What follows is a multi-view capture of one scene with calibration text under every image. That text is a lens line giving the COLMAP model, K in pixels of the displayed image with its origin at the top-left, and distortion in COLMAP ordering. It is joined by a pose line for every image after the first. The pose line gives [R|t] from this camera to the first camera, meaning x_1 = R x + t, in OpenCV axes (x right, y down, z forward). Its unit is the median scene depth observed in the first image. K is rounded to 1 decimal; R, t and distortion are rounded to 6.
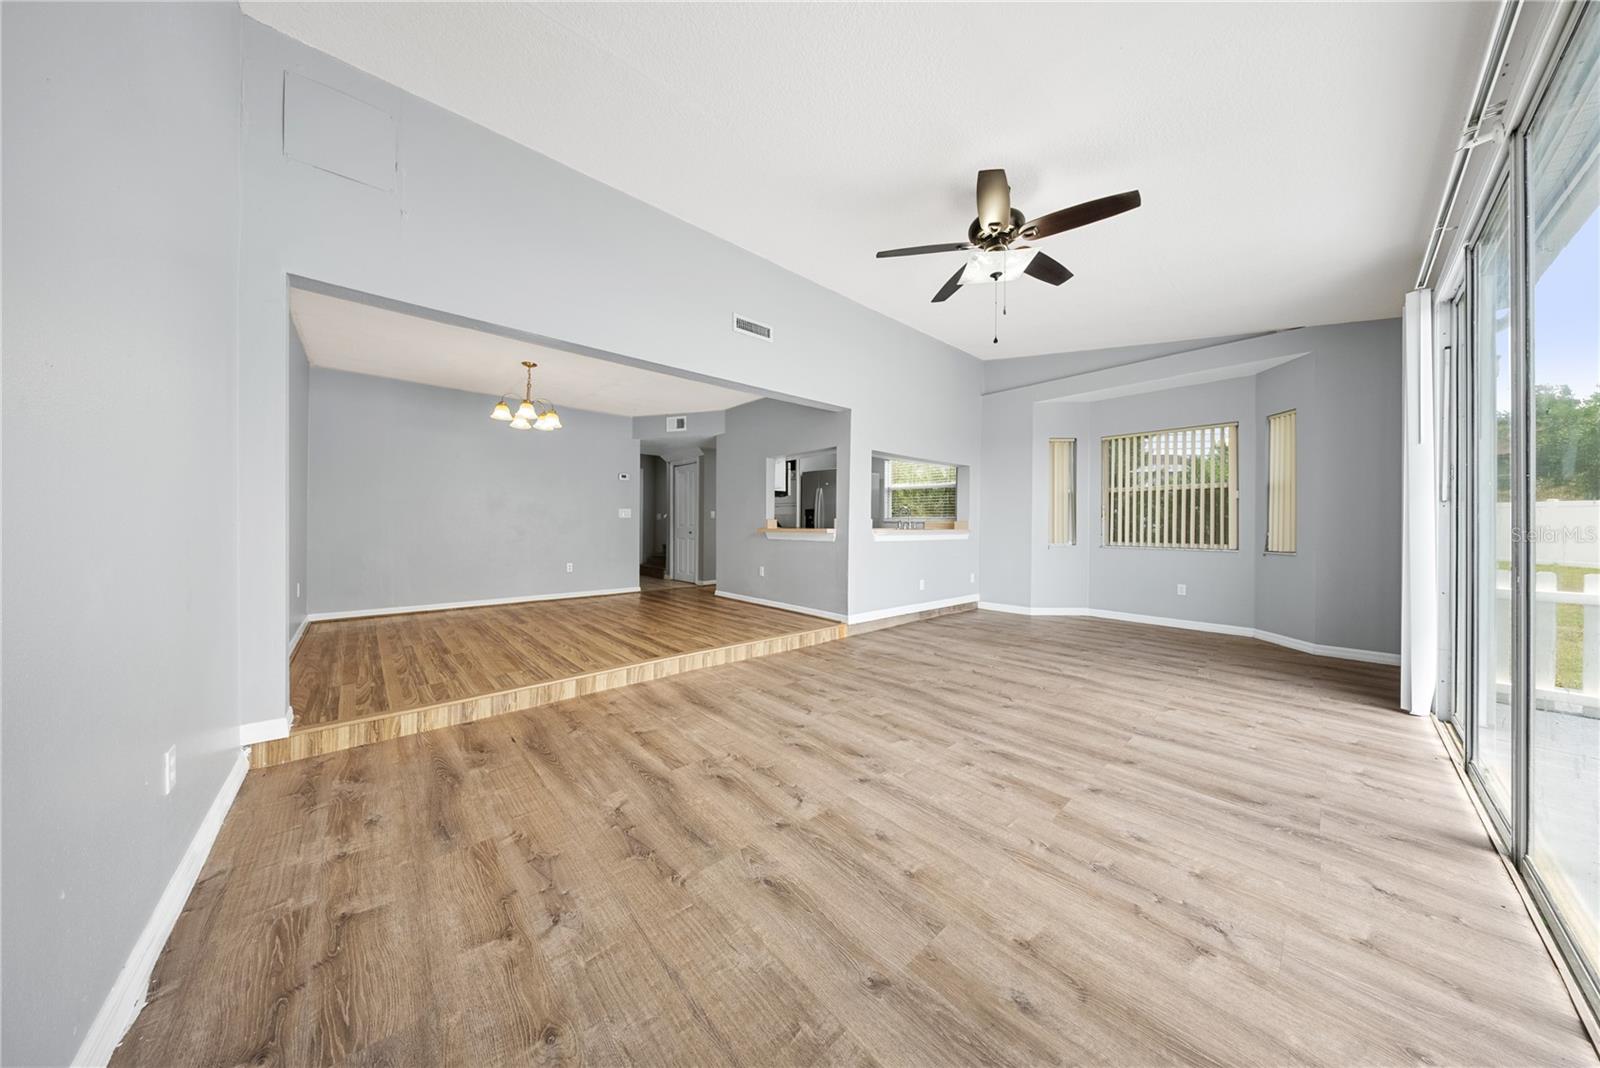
lens RADIAL K [[467.2, 0, 800.0], [0, 467.2, 534.0], [0, 0, 1]] dist [0.001117, 0.000019]
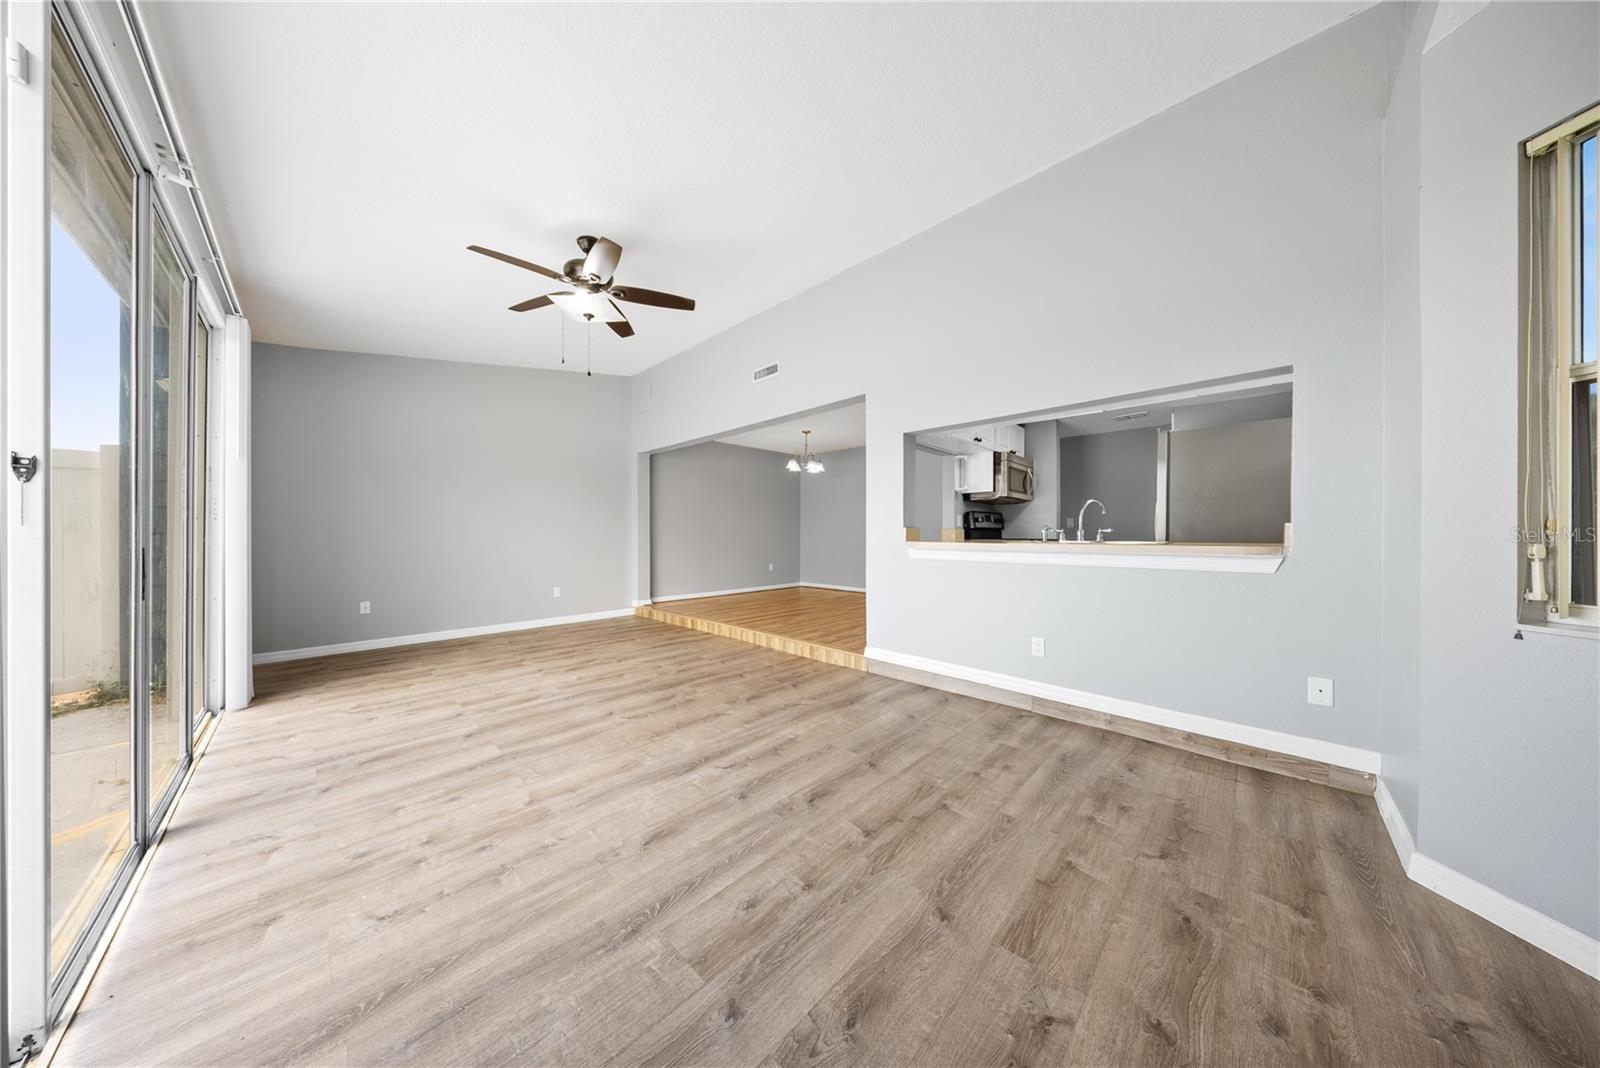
lens RADIAL K [[478.5, 0, 795.0], [0, 478.5, 539.3], [0, 0, 1]] dist [0.006169, -0.002553]
pose [[0.076036, 0.001107, -0.997104, 1.565354], [-0.019826, 0.999803, -0.000402, -0.014675], [0.996908, 0.019799, 0.076043, 1.363589]]
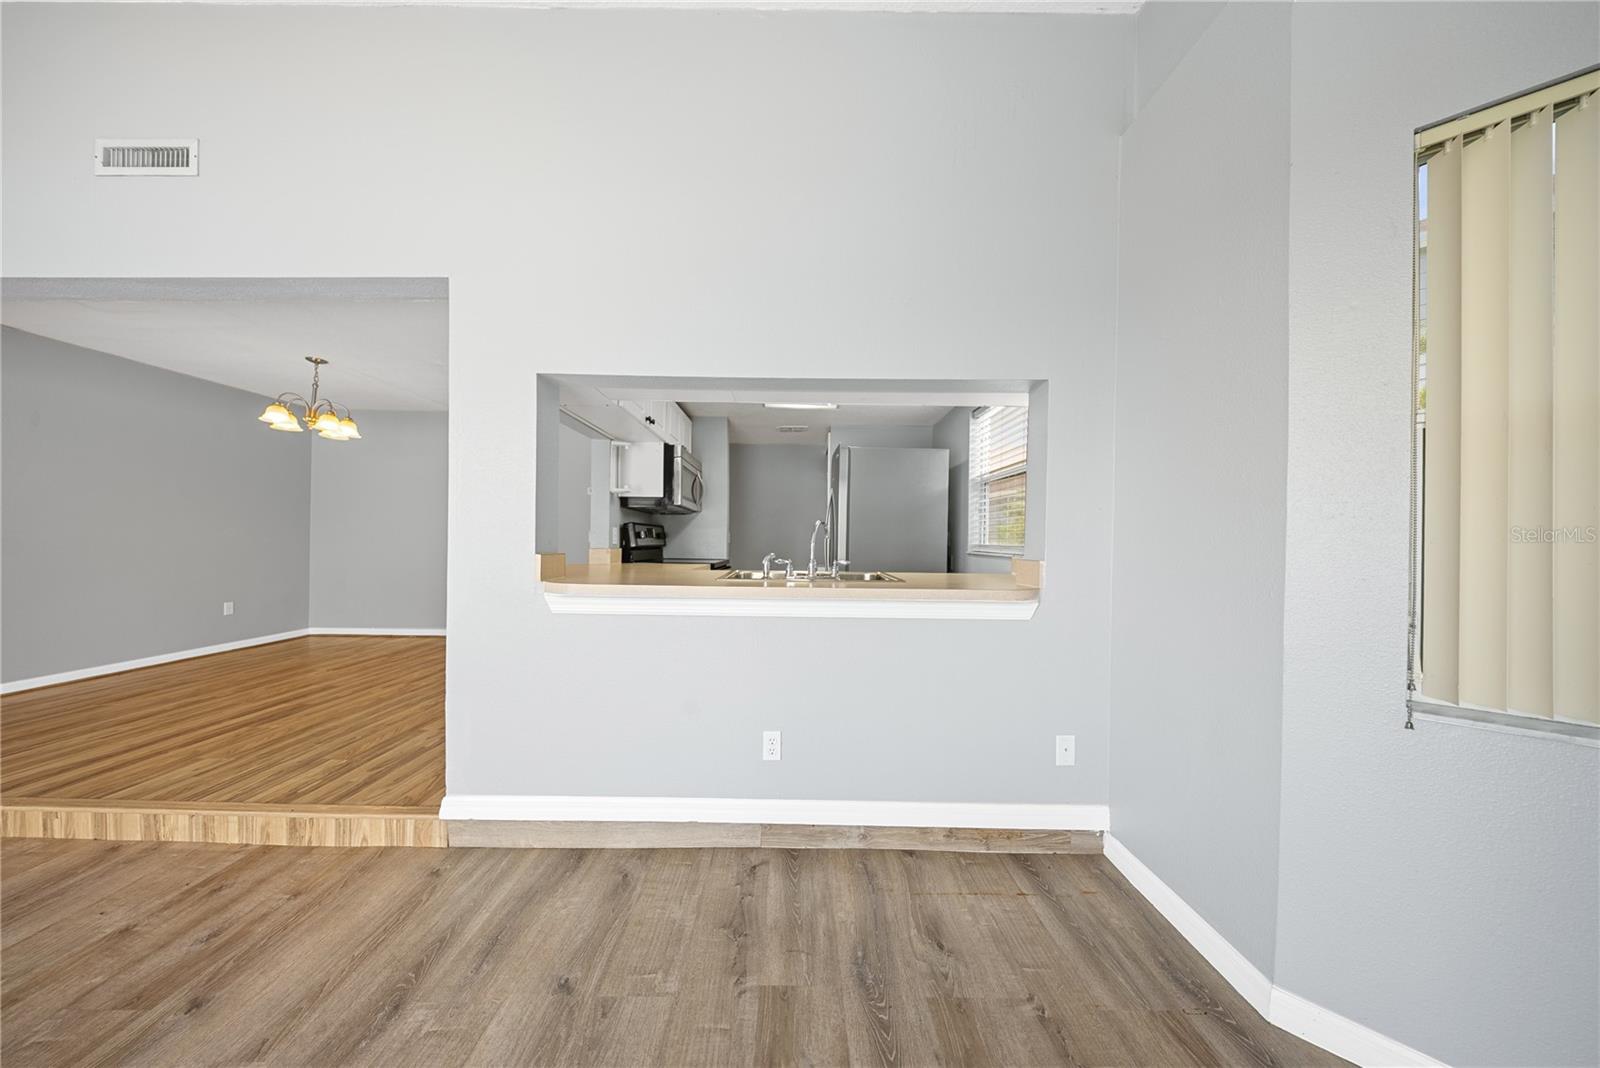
lens RADIAL K [[478.5, 0, 795.0], [0, 478.5, 539.3], [0, 0, 1]] dist [0.006169, -0.002553]
pose [[0.750024, 0.000390, -0.661410, 1.012755], [-0.020244, 0.999545, -0.022366, -0.067794], [0.661101, 0.030164, 0.749691, 1.489723]]
